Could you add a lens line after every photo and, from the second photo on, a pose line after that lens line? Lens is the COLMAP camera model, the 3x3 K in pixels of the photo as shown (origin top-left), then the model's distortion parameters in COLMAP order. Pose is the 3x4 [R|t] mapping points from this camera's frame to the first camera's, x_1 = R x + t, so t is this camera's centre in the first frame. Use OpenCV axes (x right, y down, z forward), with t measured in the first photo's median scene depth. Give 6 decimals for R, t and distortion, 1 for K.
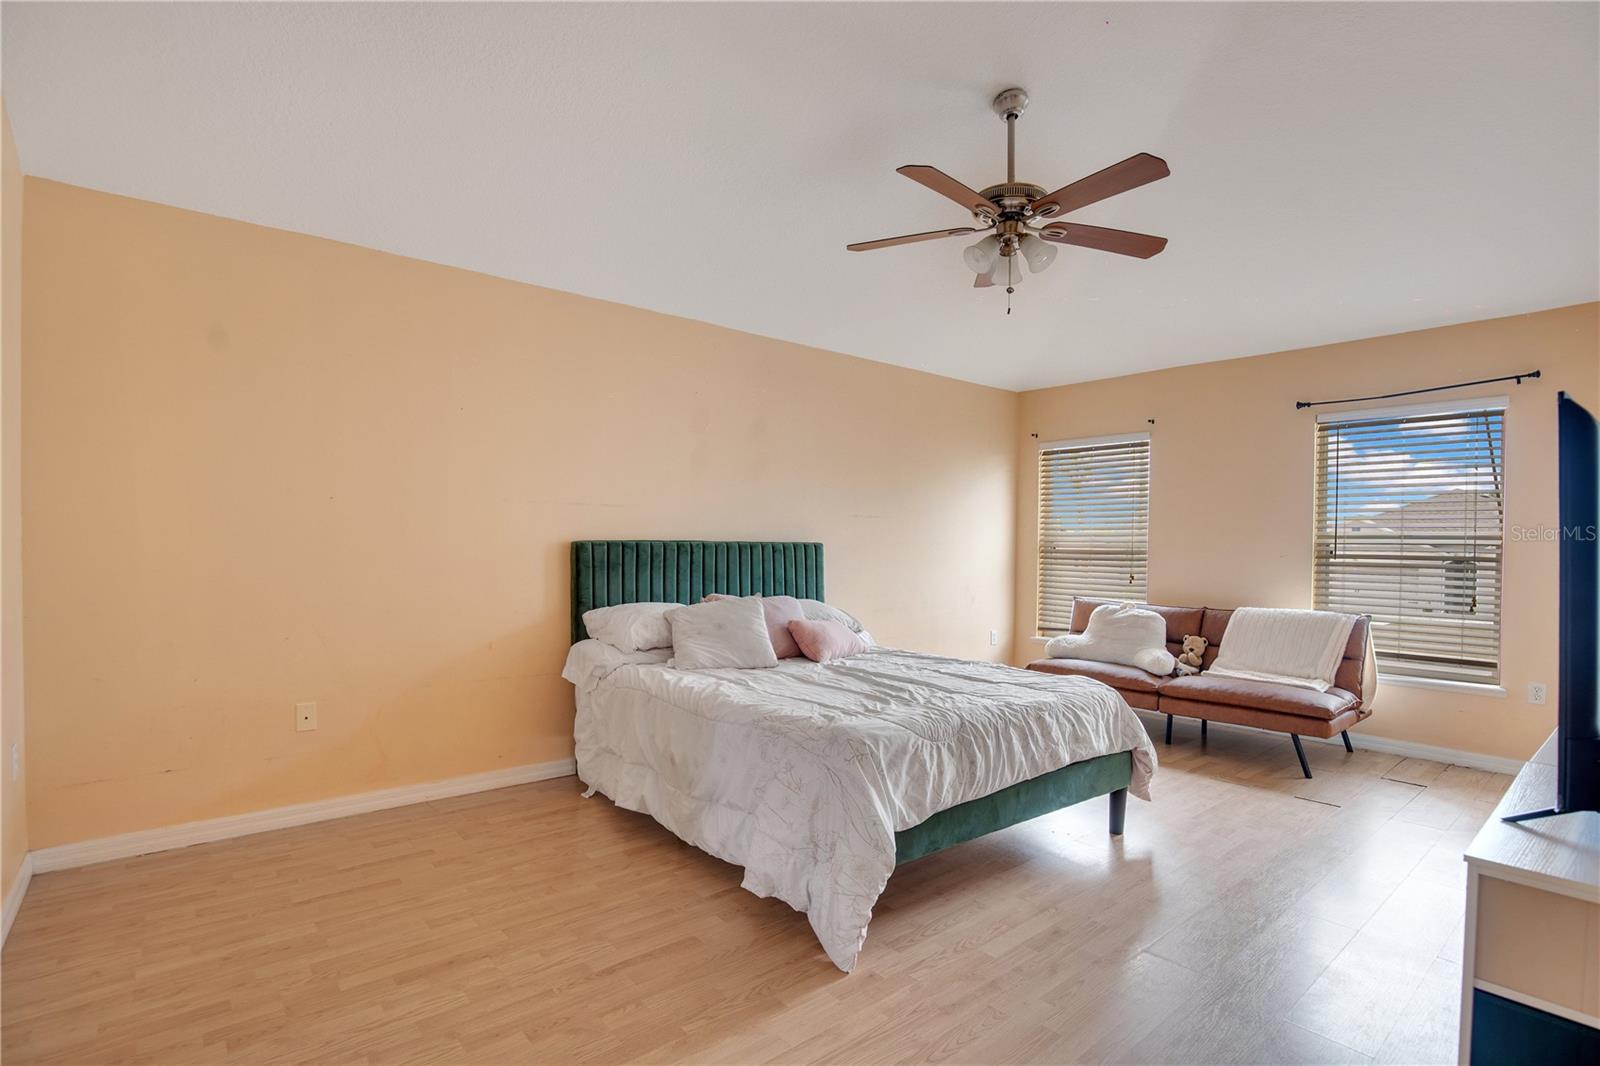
lens RADIAL K [[766.8, 0, 796.4], [0, 766.8, 562.1], [0, 0, 1]] dist [-0.014950, -0.000202]
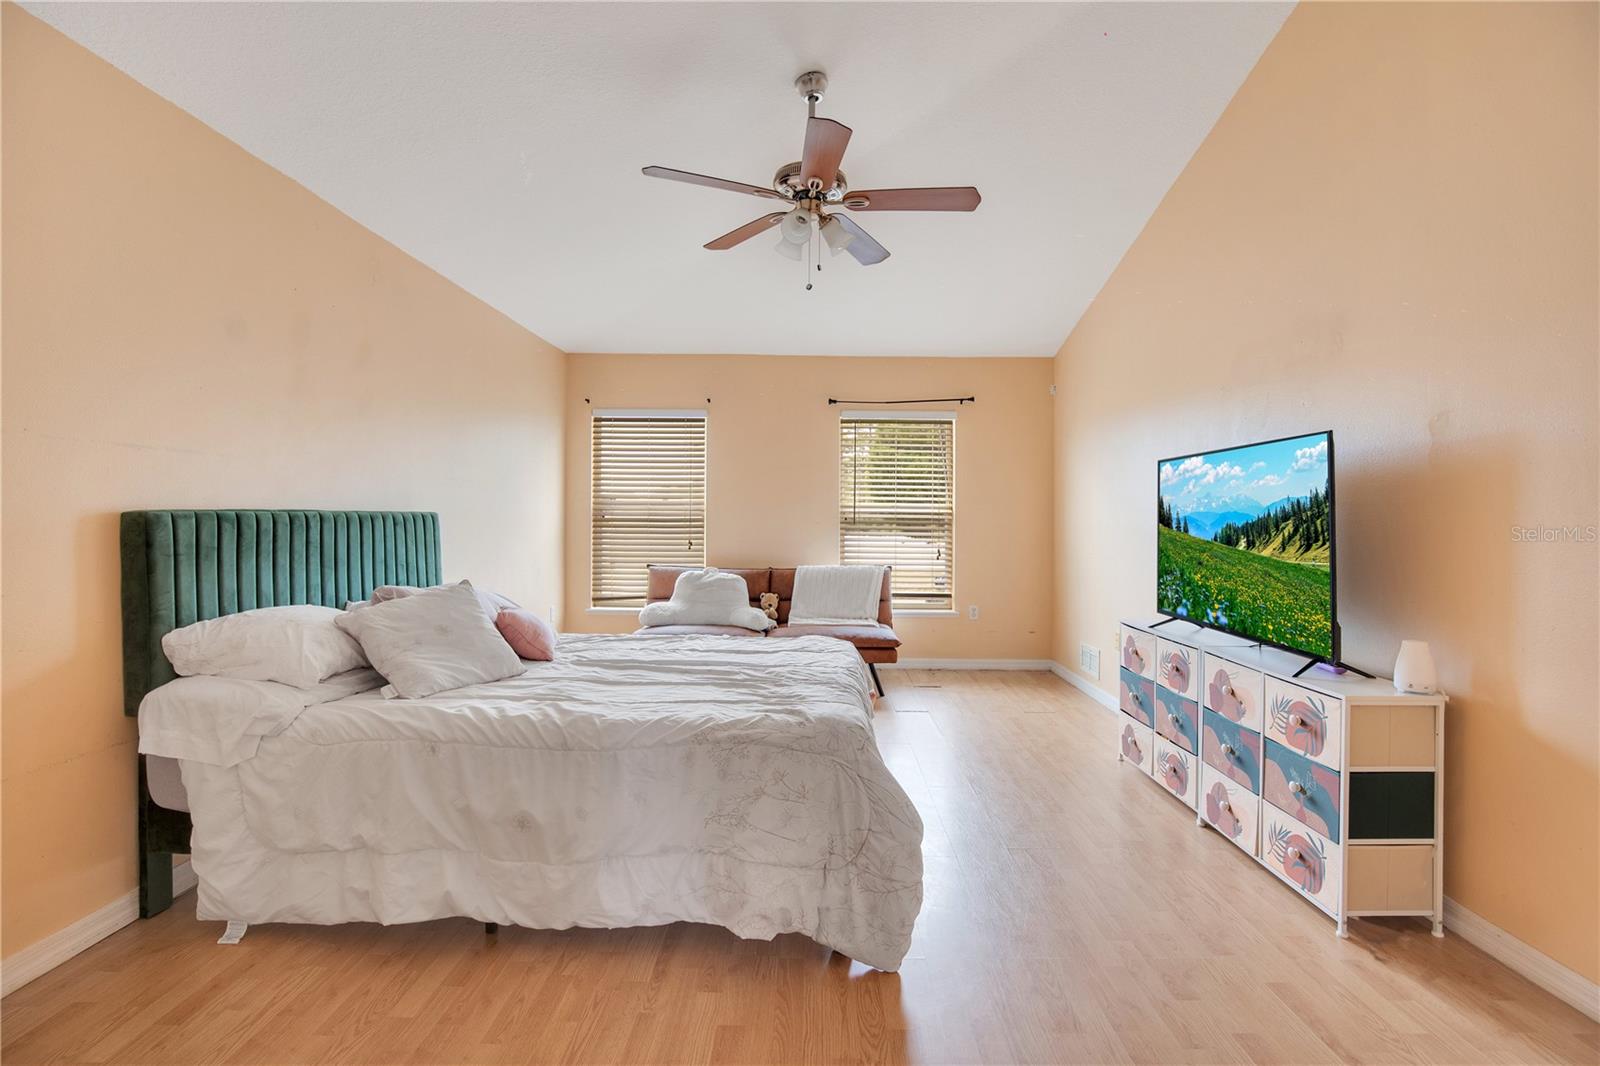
lens RADIAL K [[765.2, 0, 811.1], [0, 765.2, 532.8], [0, 0, 1]] dist [-0.016594, -0.000031]
pose [[0.653907, -0.021709, 0.756263, -0.360507], [0.017348, 0.999756, 0.013699, -0.009720], [-0.756376, 0.004162, 0.654124, 0.237362]]
